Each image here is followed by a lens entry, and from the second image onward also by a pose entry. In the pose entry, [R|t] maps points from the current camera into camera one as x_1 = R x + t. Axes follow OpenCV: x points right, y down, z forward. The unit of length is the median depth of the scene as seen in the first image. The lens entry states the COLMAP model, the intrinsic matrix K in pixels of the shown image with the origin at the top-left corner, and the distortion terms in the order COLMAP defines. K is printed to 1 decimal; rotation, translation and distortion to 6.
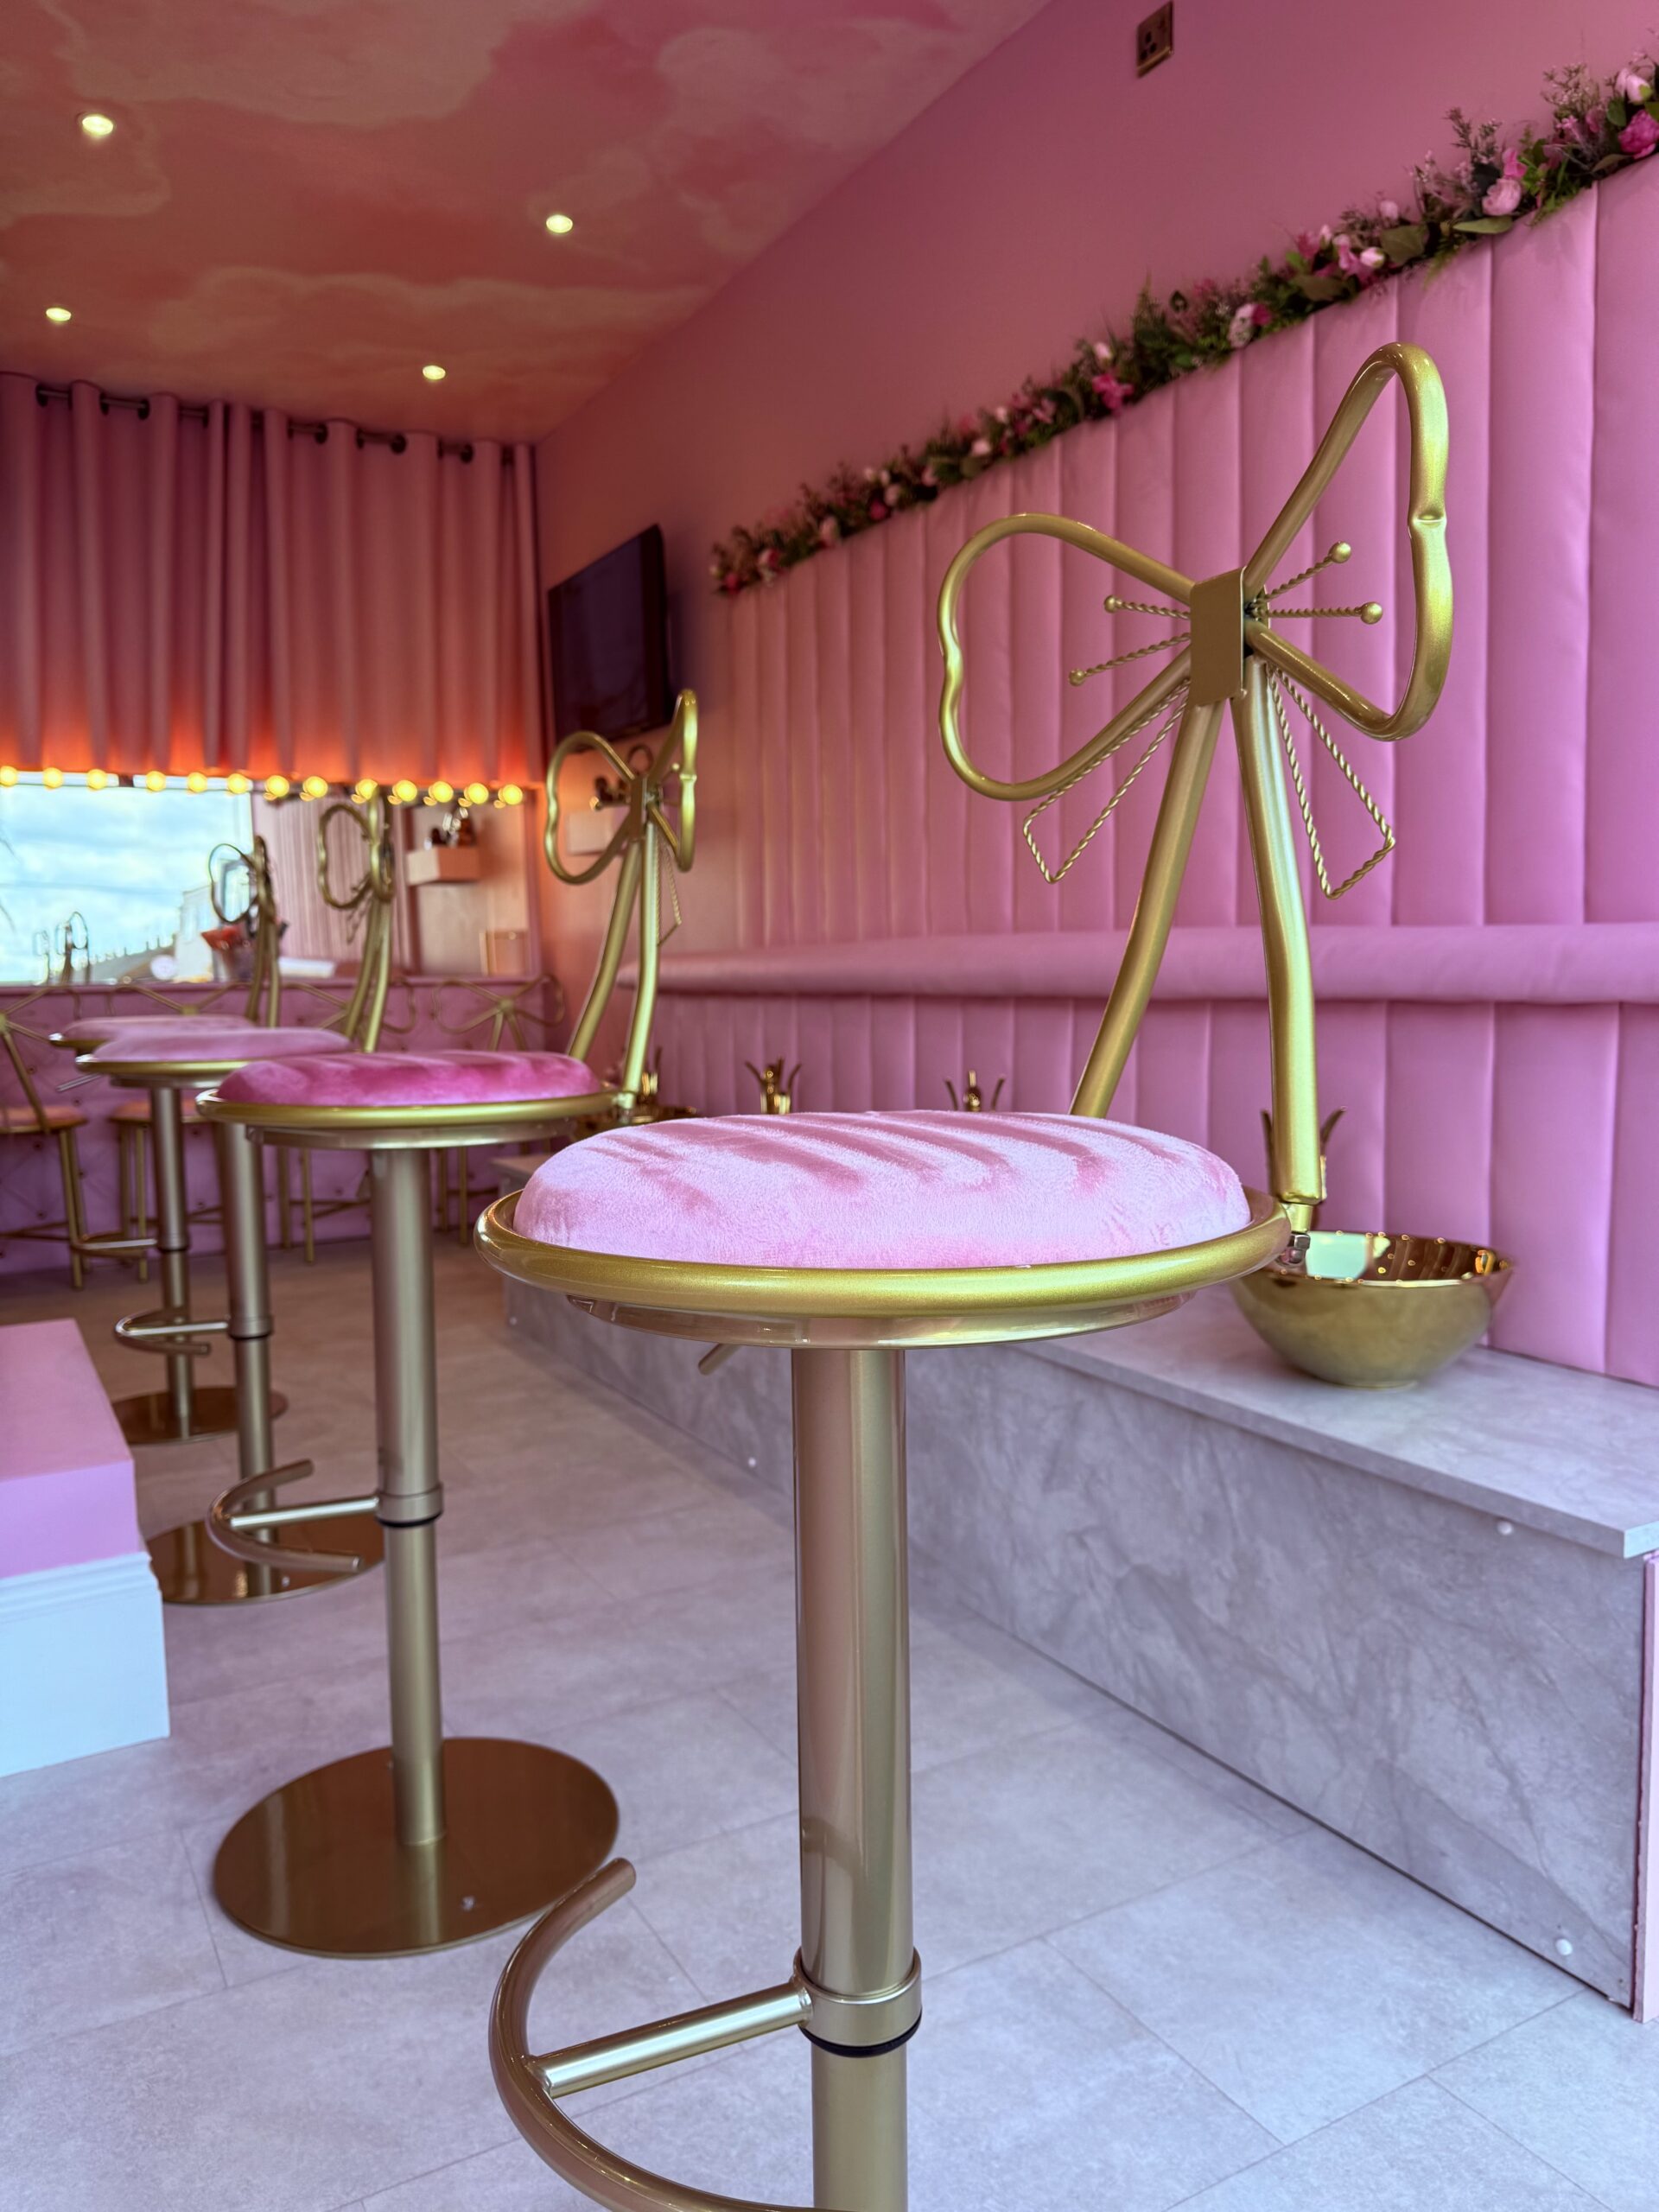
lens RADIAL K [[1568.5, 0, 850.5], [0, 1568.5, 1098.8], [0, 0, 1]] dist [0.003921, 0.003337]
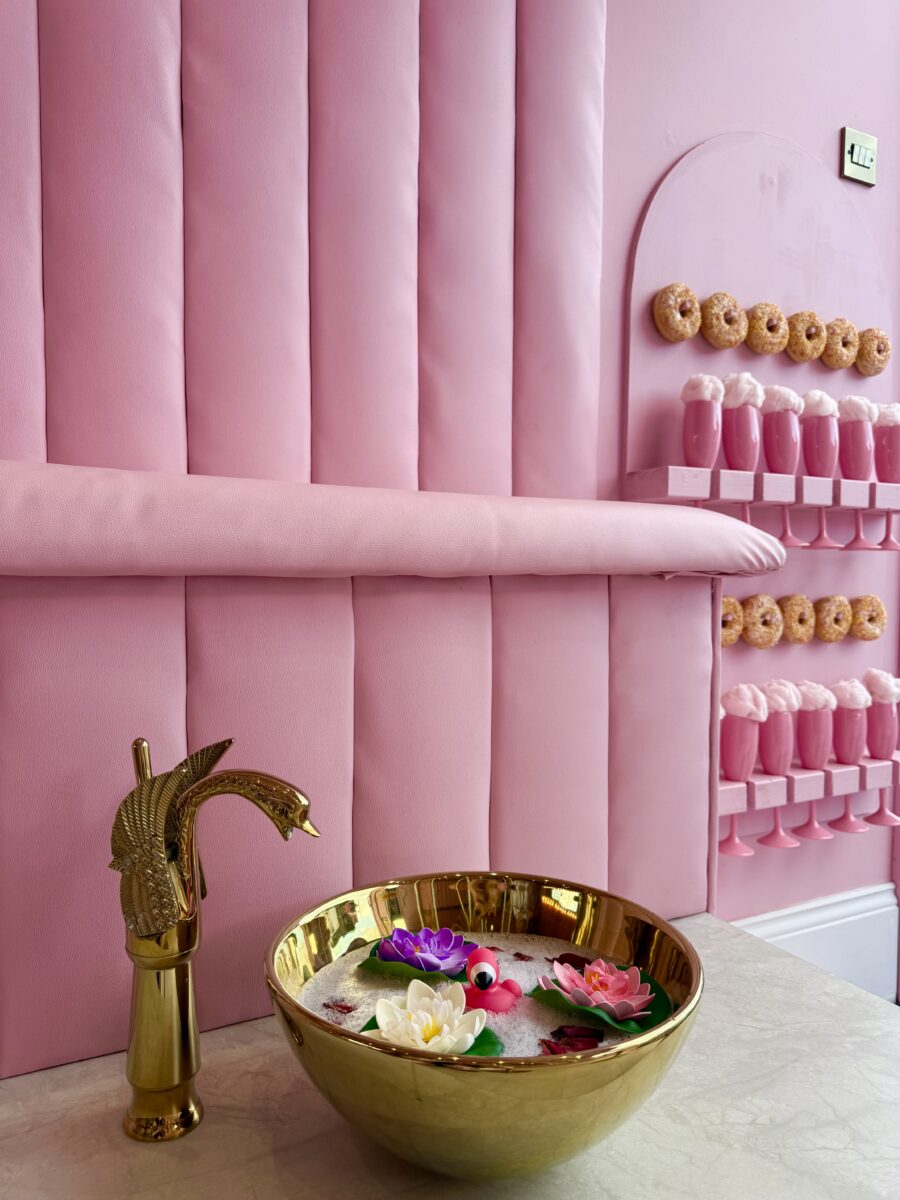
lens RADIAL K [[850.9, 0, 461.4], [0, 850.9, 596.1], [0, 0, 1]] dist [0.003921, 0.003337]
pose [[0.048551, -0.031911, 0.998311, -0.019540], [0.076643, 0.996662, 0.028131, -0.033275], [-0.995876, 0.075148, 0.050834, 0.516609]]
